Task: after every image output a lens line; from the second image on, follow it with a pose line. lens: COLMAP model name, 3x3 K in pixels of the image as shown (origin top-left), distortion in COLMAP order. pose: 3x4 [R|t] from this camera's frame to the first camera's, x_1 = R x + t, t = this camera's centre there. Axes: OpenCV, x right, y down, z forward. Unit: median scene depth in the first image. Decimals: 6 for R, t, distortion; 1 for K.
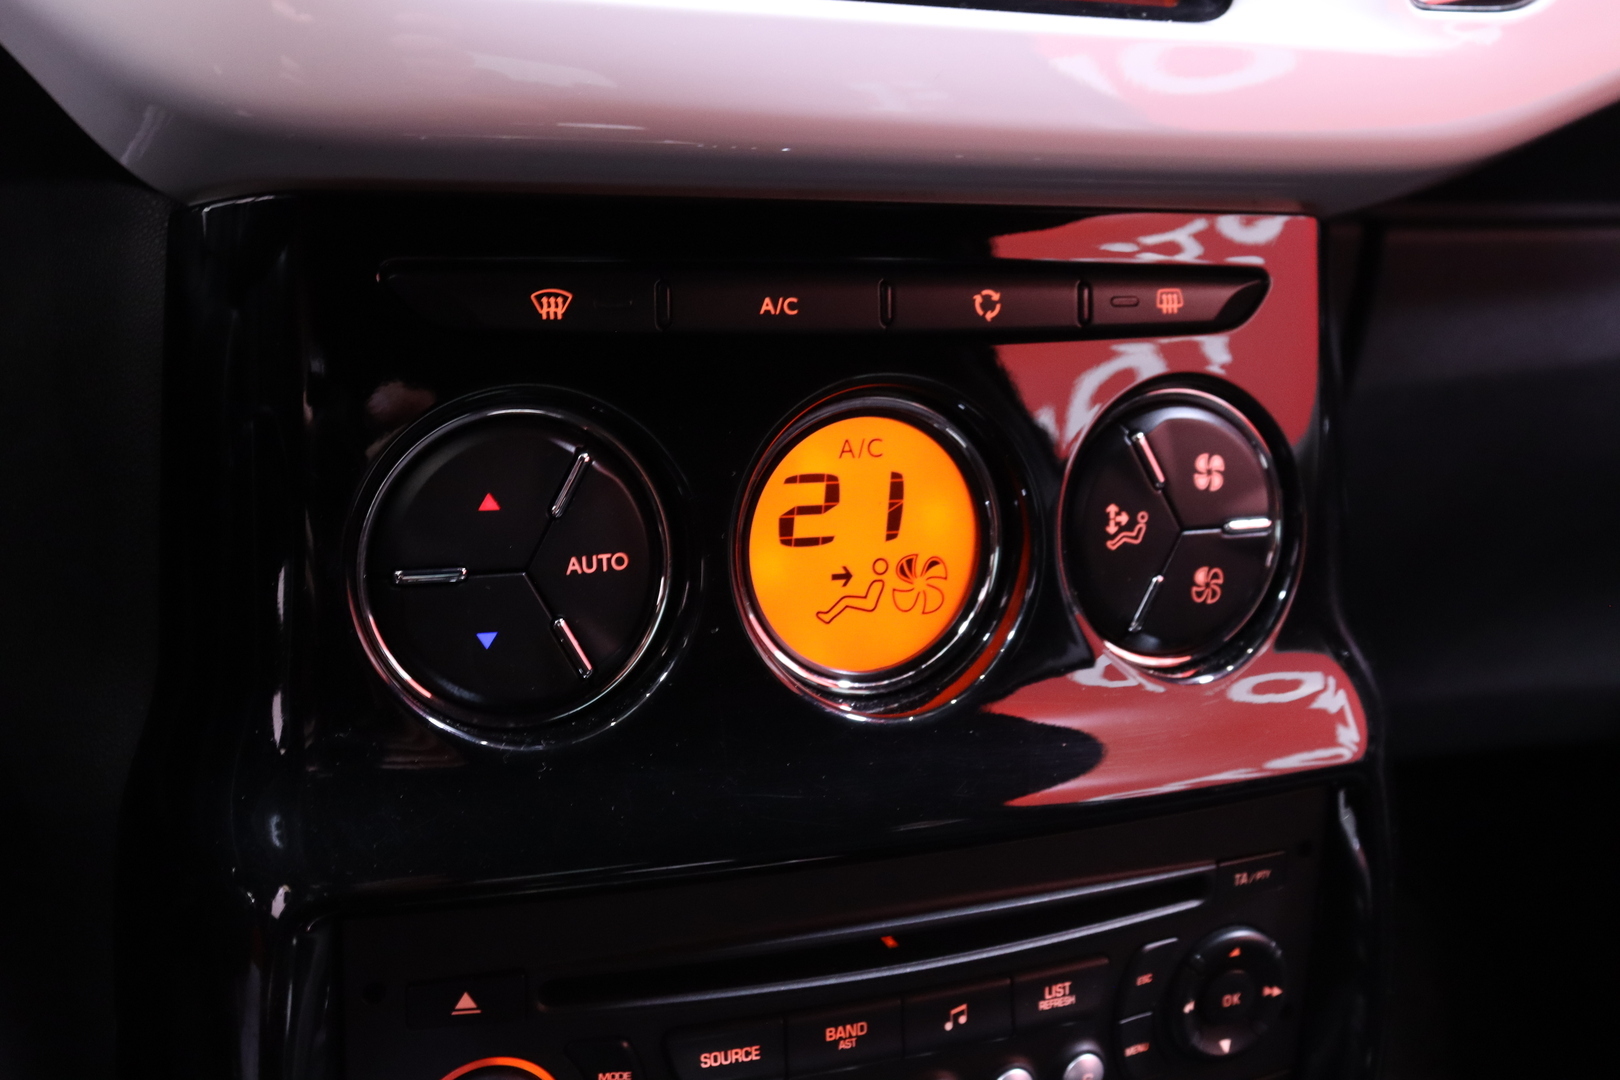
lens RADIAL K [[1951.0, 0, 815.7], [0, 1951.0, 546.2], [0, 0, 1]] dist [-0.128251, 0.000000]
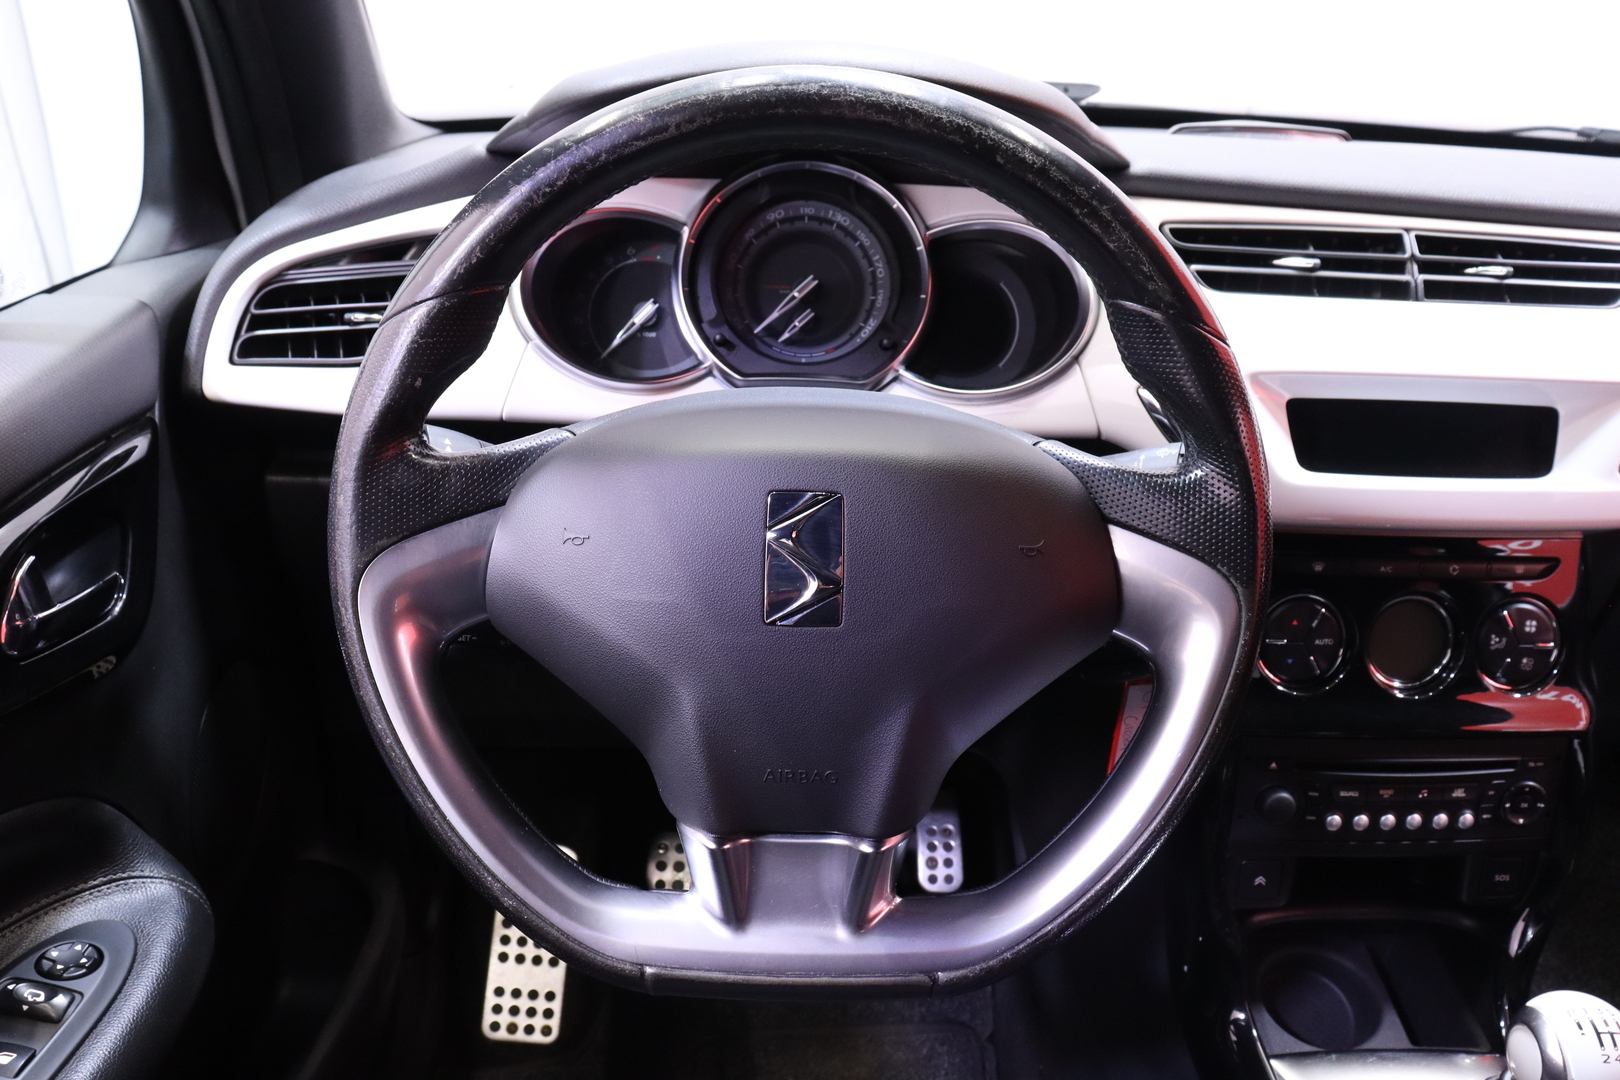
lens RADIAL K [[1312.9, 0, 807.3], [0, 1312.9, 525.6], [0, 0, 1]] dist [-0.171828, 0.110392]
pose [[0.907253, 0.076596, -0.413552, -0.020769], [-0.075807, 0.996954, 0.018343, -0.144665], [0.413697, 0.014708, 0.910296, -1.224176]]
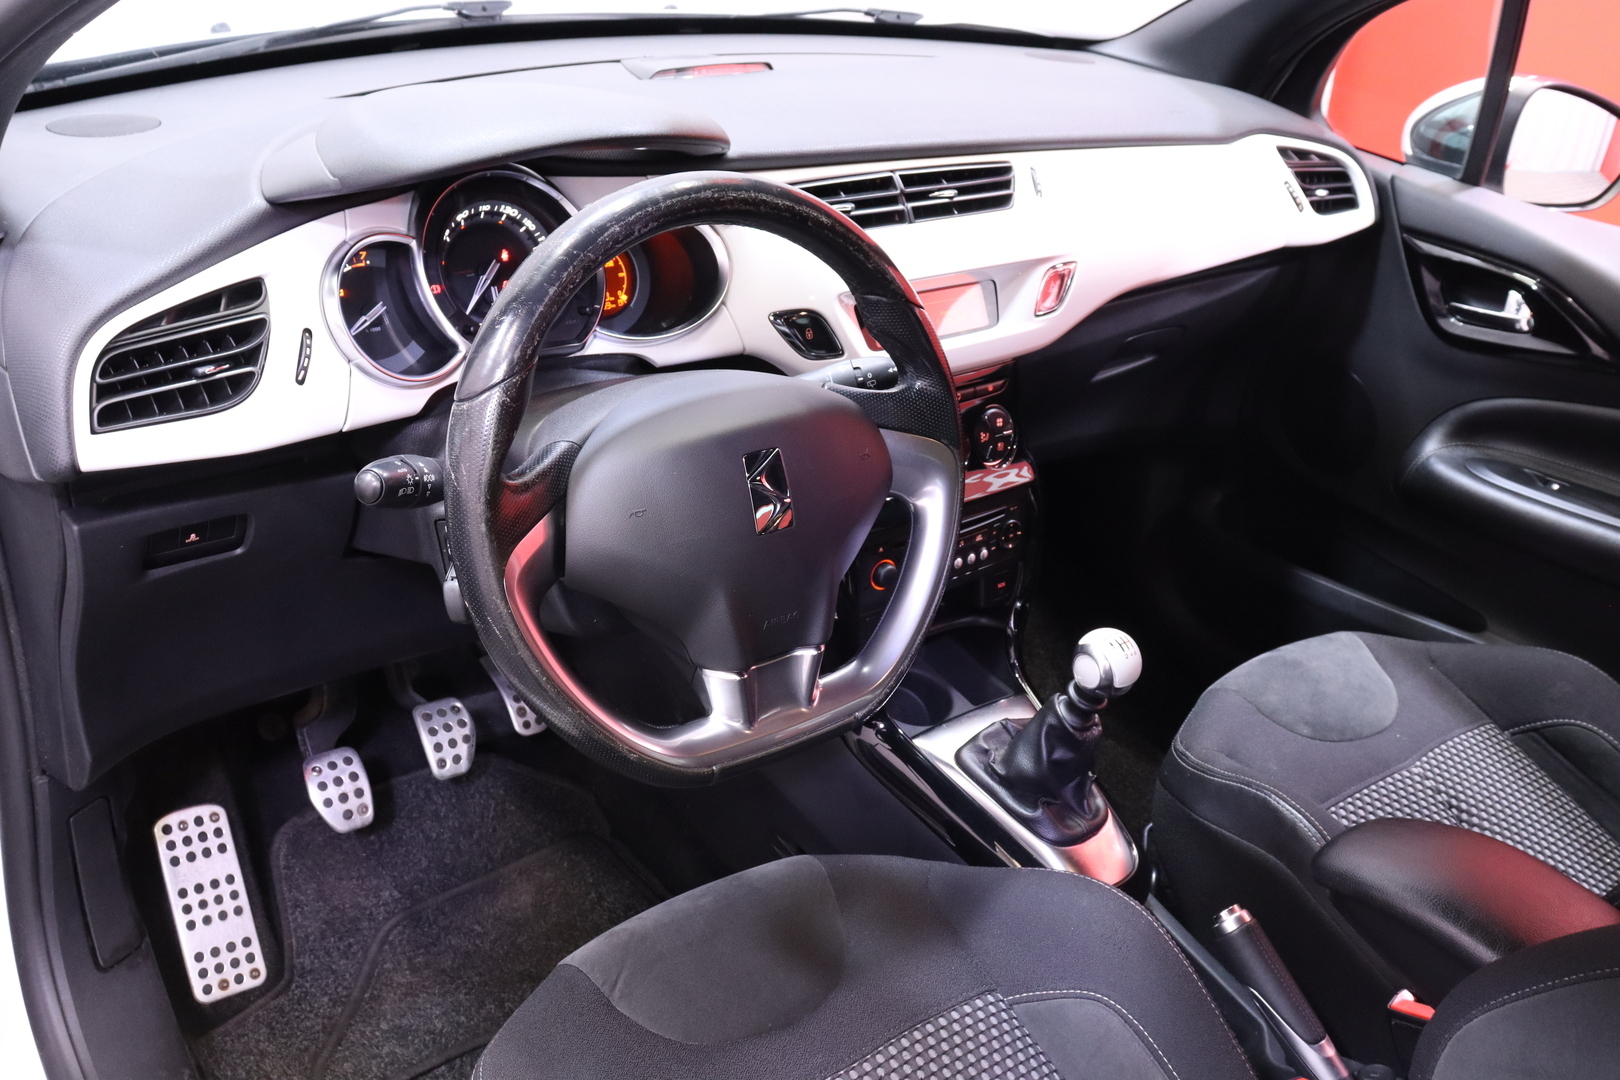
lens RADIAL K [[1528.9, 0, 803.3], [0, 1528.9, 530.0], [0, 0, 1]] dist [-0.099328, 0.000000]
pose [[0.973183, -0.122809, 0.194506, -0.998892], [0.091092, 0.982182, 0.164378, -0.430331], [-0.211228, -0.142252, 0.967030, -2.470513]]
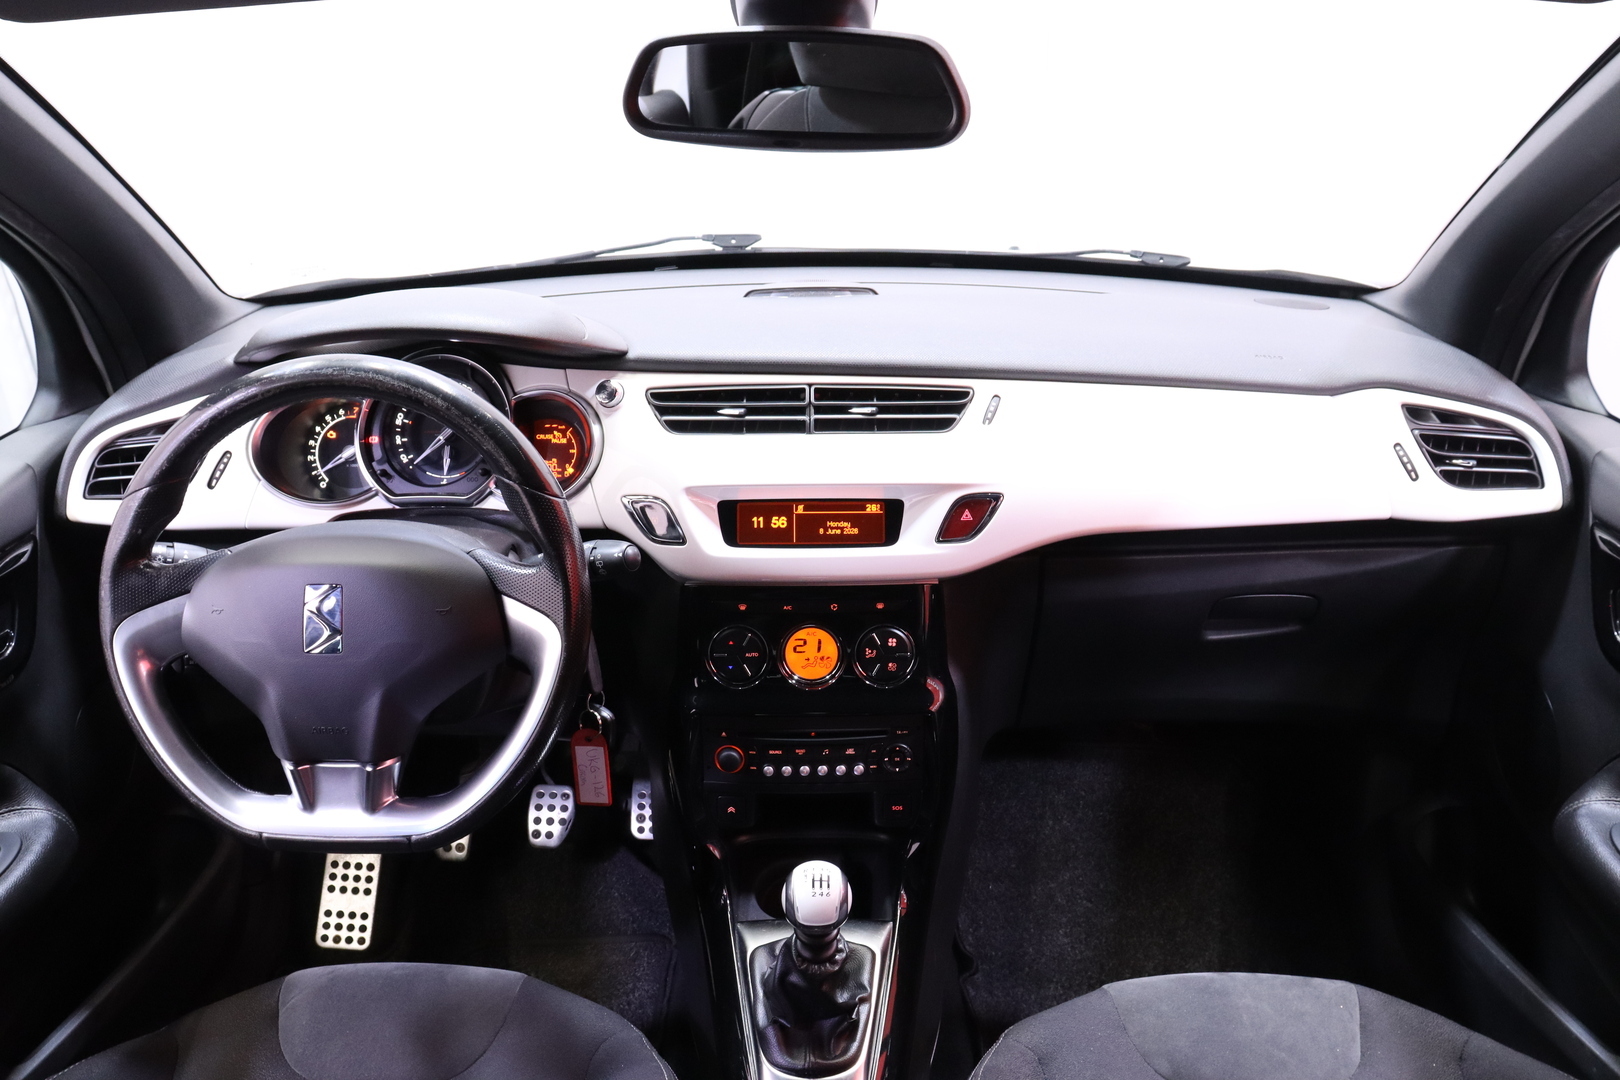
lens RADIAL K [[1312.9, 0, 821.1], [0, 1312.9, 531.0], [0, 0, 1]] dist [-0.171828, 0.110392]
pose [[0.904141, 0.049340, -0.424375, 1.361480], [-0.047182, 0.998765, 0.015598, -0.343200], [0.424620, 0.005920, 0.905352, -1.880742]]
